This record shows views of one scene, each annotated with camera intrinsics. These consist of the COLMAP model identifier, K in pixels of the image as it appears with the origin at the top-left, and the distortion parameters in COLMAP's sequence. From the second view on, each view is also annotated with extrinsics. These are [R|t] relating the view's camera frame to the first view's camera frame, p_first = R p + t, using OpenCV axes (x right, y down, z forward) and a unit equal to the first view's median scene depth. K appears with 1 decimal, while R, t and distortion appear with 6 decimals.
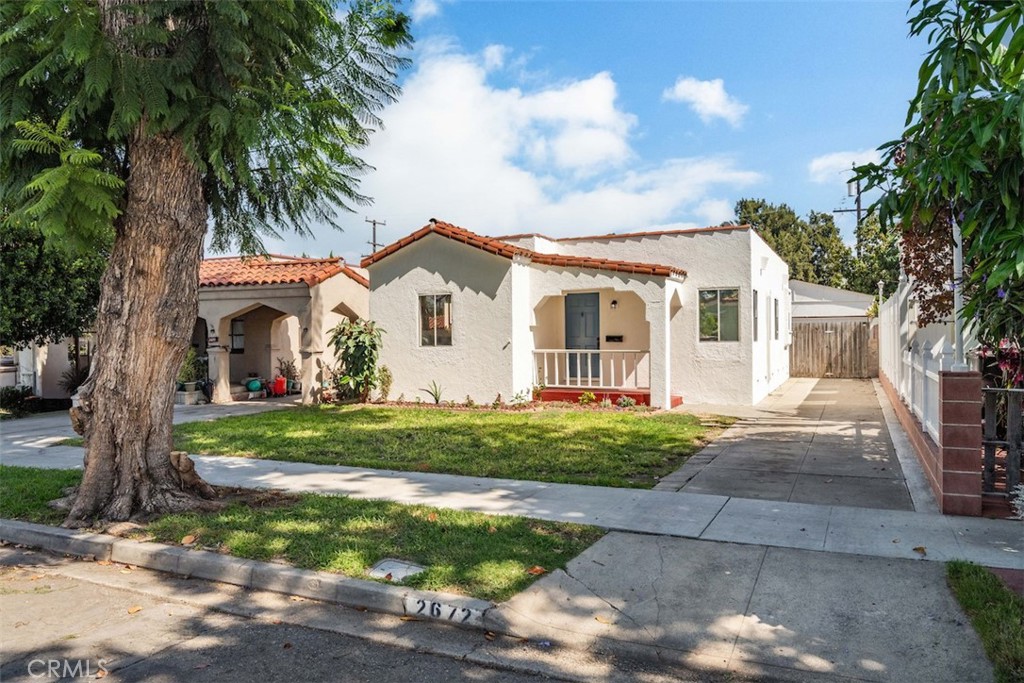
lens RADIAL K [[739.4, 0, 512.0], [0, 739.4, 341.5], [0, 0, 1]] dist [-0.001061, -0.000341]
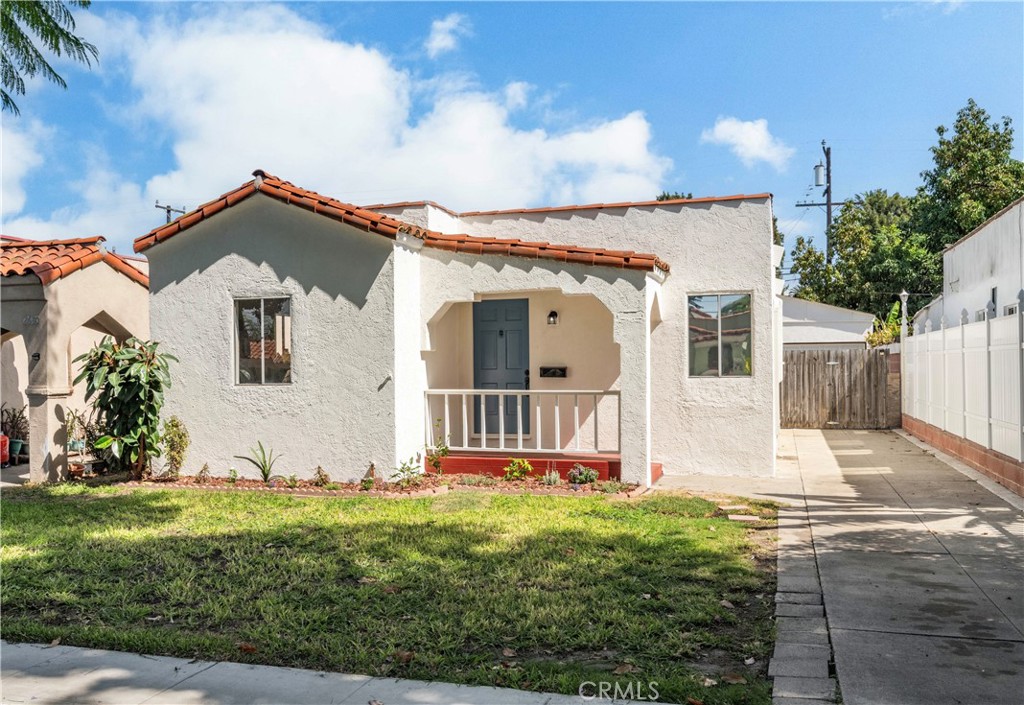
lens RADIAL K [[955.0, 0, 494.4], [0, 955.0, 375.6], [0, 0, 1]] dist [-0.001717, -0.003313]
pose [[0.989909, 0.000757, 0.141705, -0.027707], [-0.000511, 0.999998, -0.001774, 0.000651], [-0.141706, 0.001684, 0.989907, 0.209177]]
